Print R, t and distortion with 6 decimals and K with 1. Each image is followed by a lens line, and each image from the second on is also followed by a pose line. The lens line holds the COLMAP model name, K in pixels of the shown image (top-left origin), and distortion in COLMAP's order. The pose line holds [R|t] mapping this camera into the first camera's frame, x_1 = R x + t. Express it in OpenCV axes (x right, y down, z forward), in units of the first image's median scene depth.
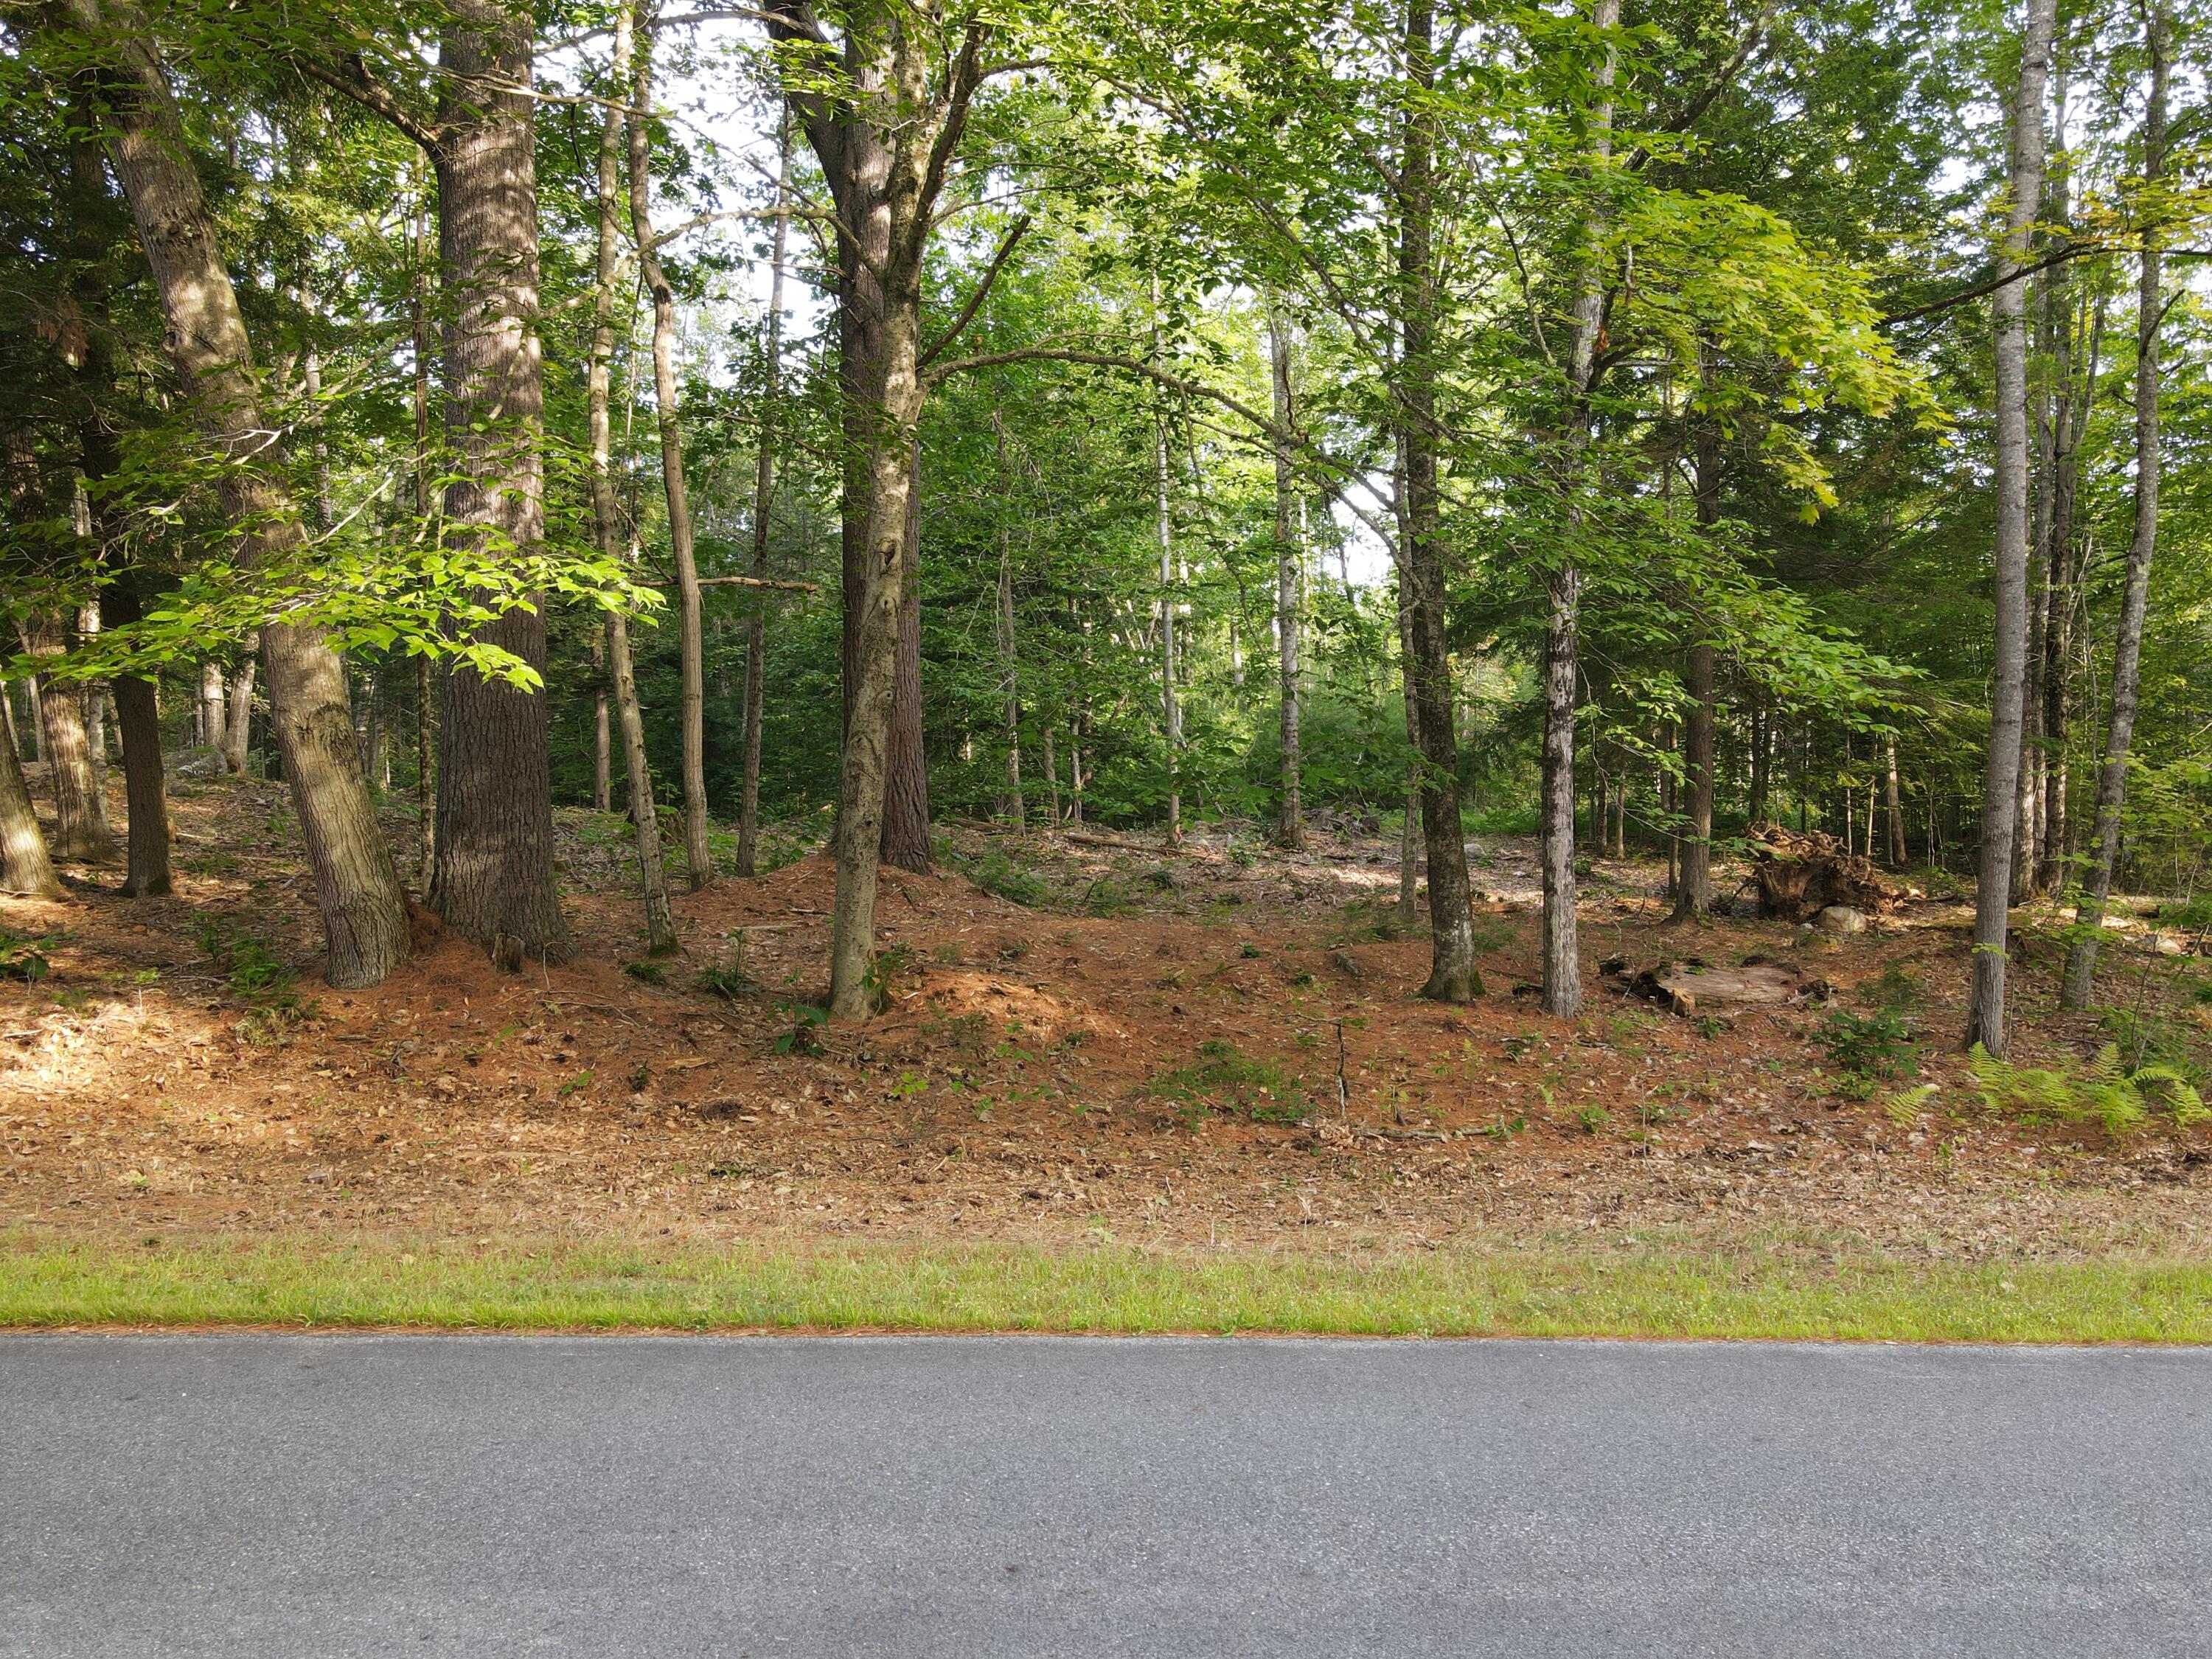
lens RADIAL K [[1555.3, 0, 1104.3], [0, 1555.3, 828.9], [0, 0, 1]] dist [0.012349, 0.005390]
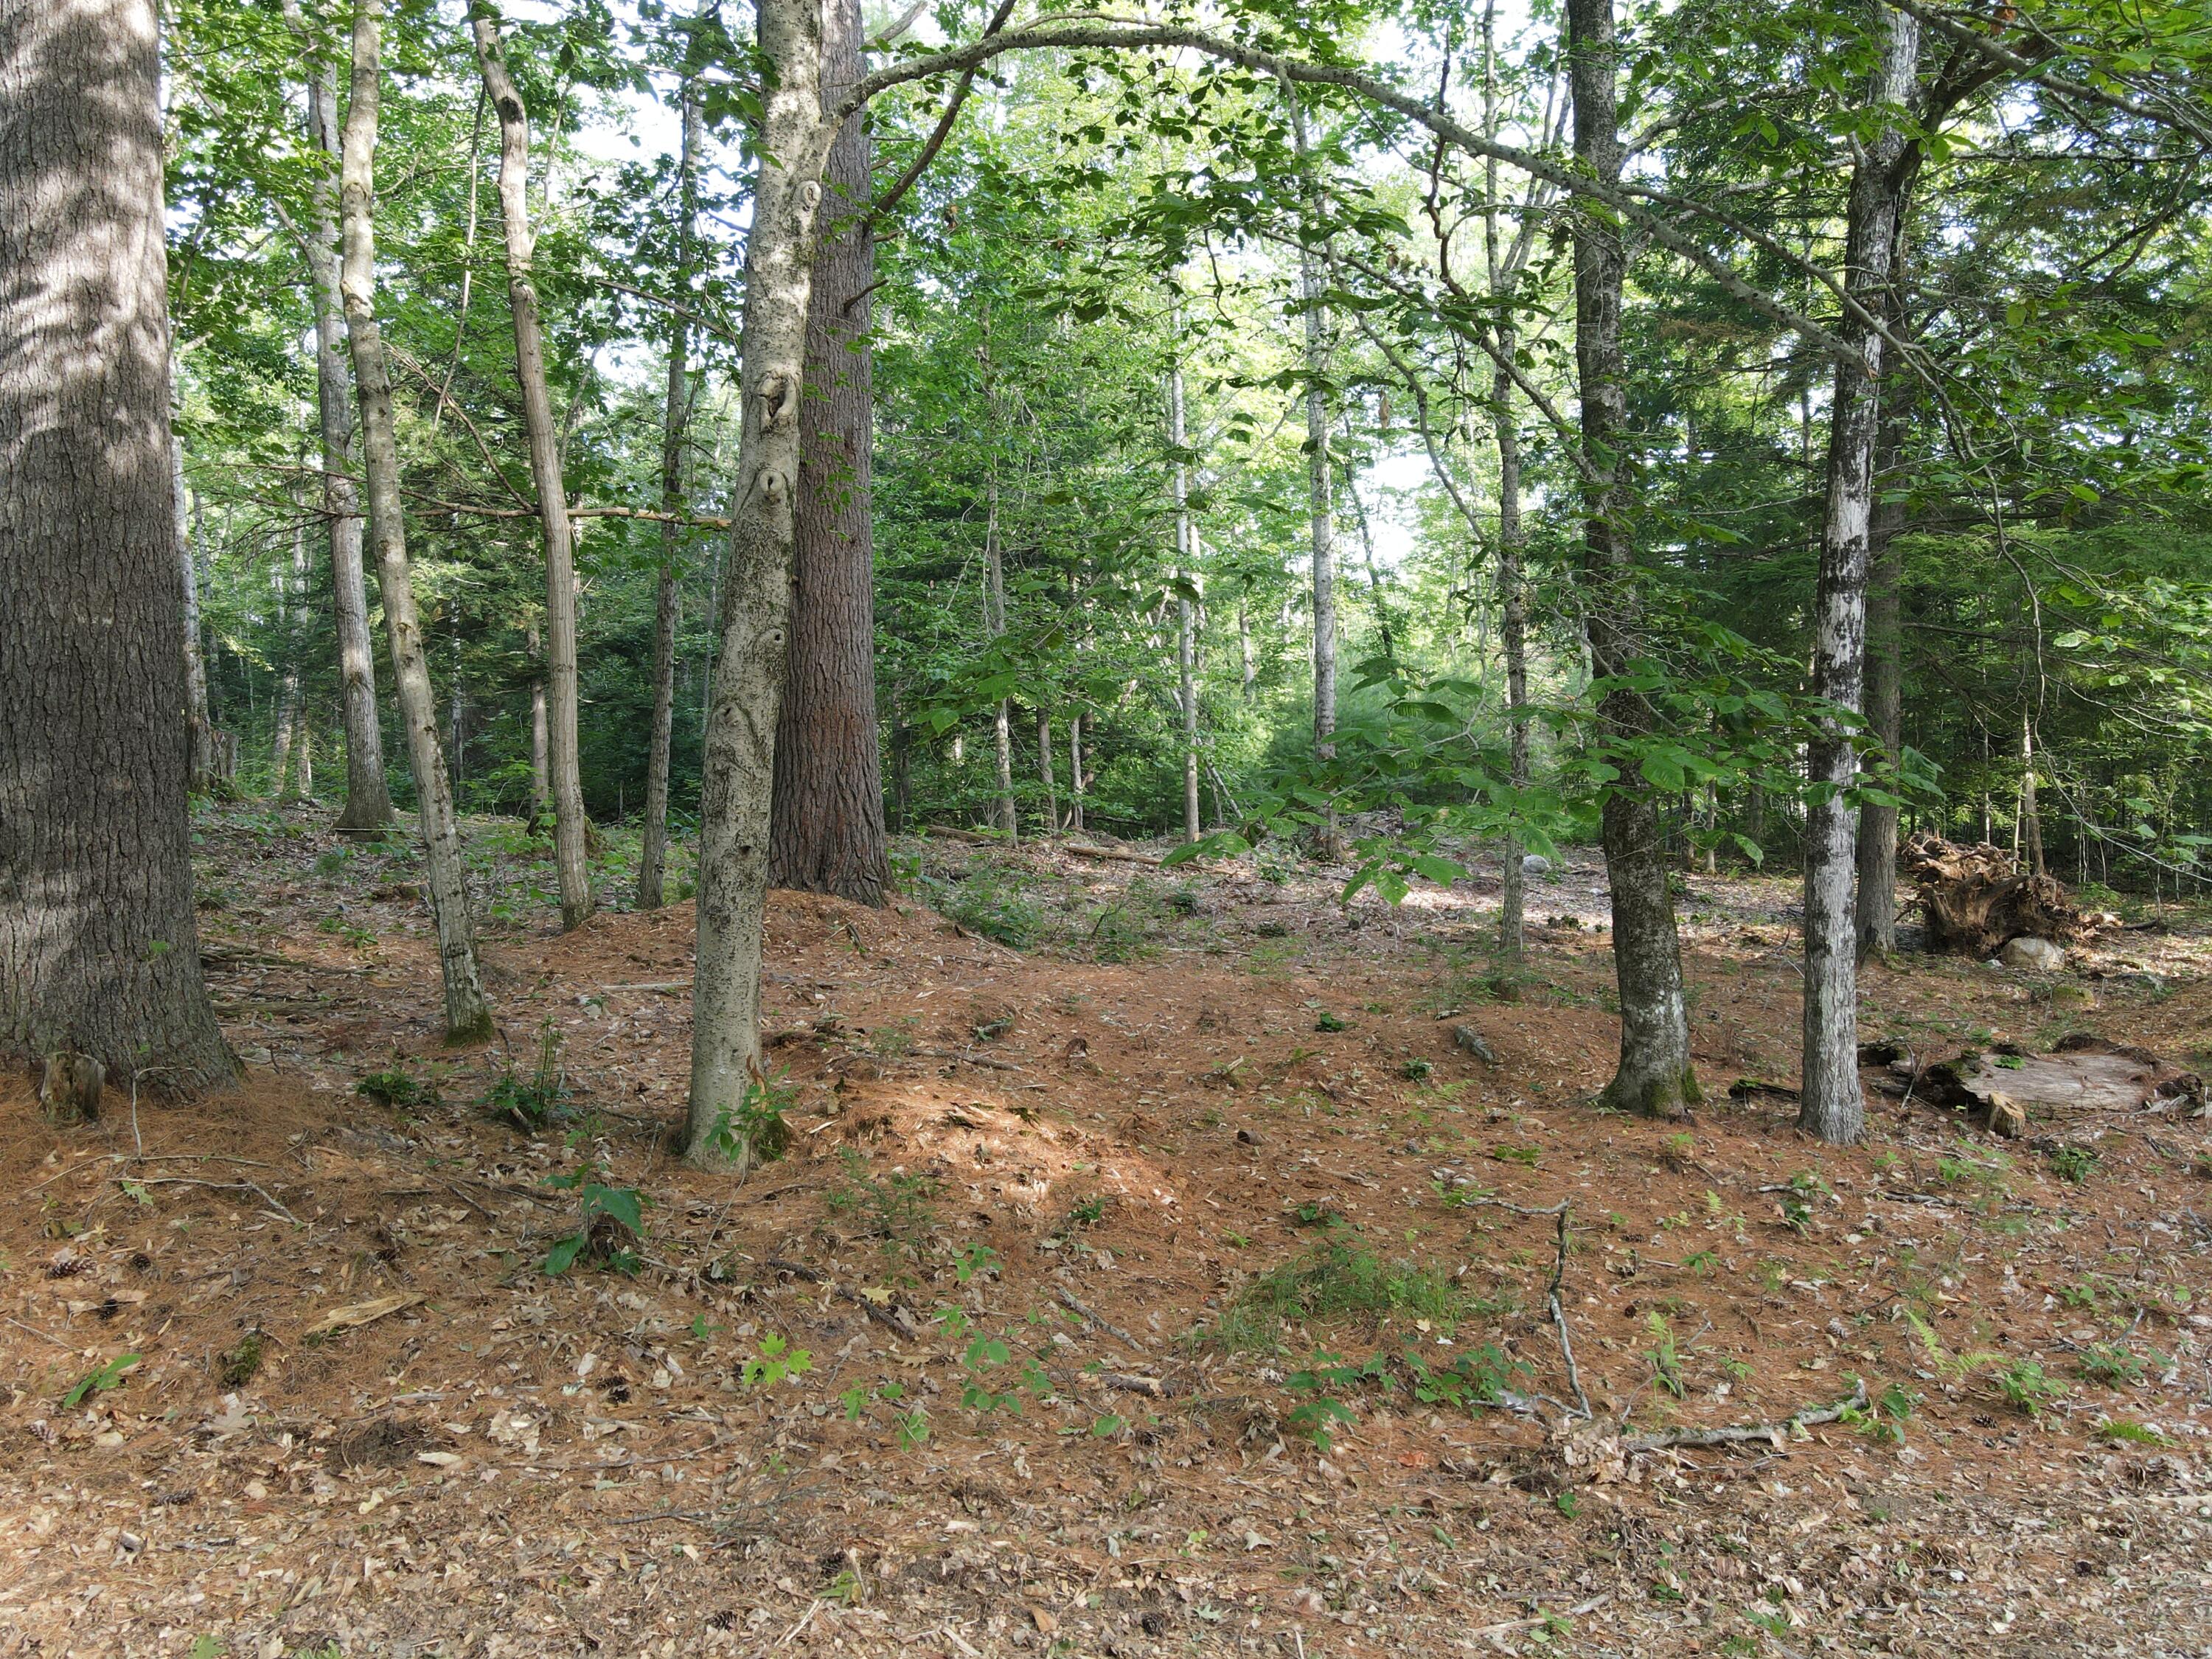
lens RADIAL K [[1555.3, 0, 1110.8], [0, 1555.3, 827.9], [0, 0, 1]] dist [0.012349, 0.005390]
pose [[0.999981, -0.001063, 0.006058, -0.011304], [0.001079, 0.999996, -0.002682, -0.008815], [-0.006055, 0.002688, 0.999978, 0.340259]]
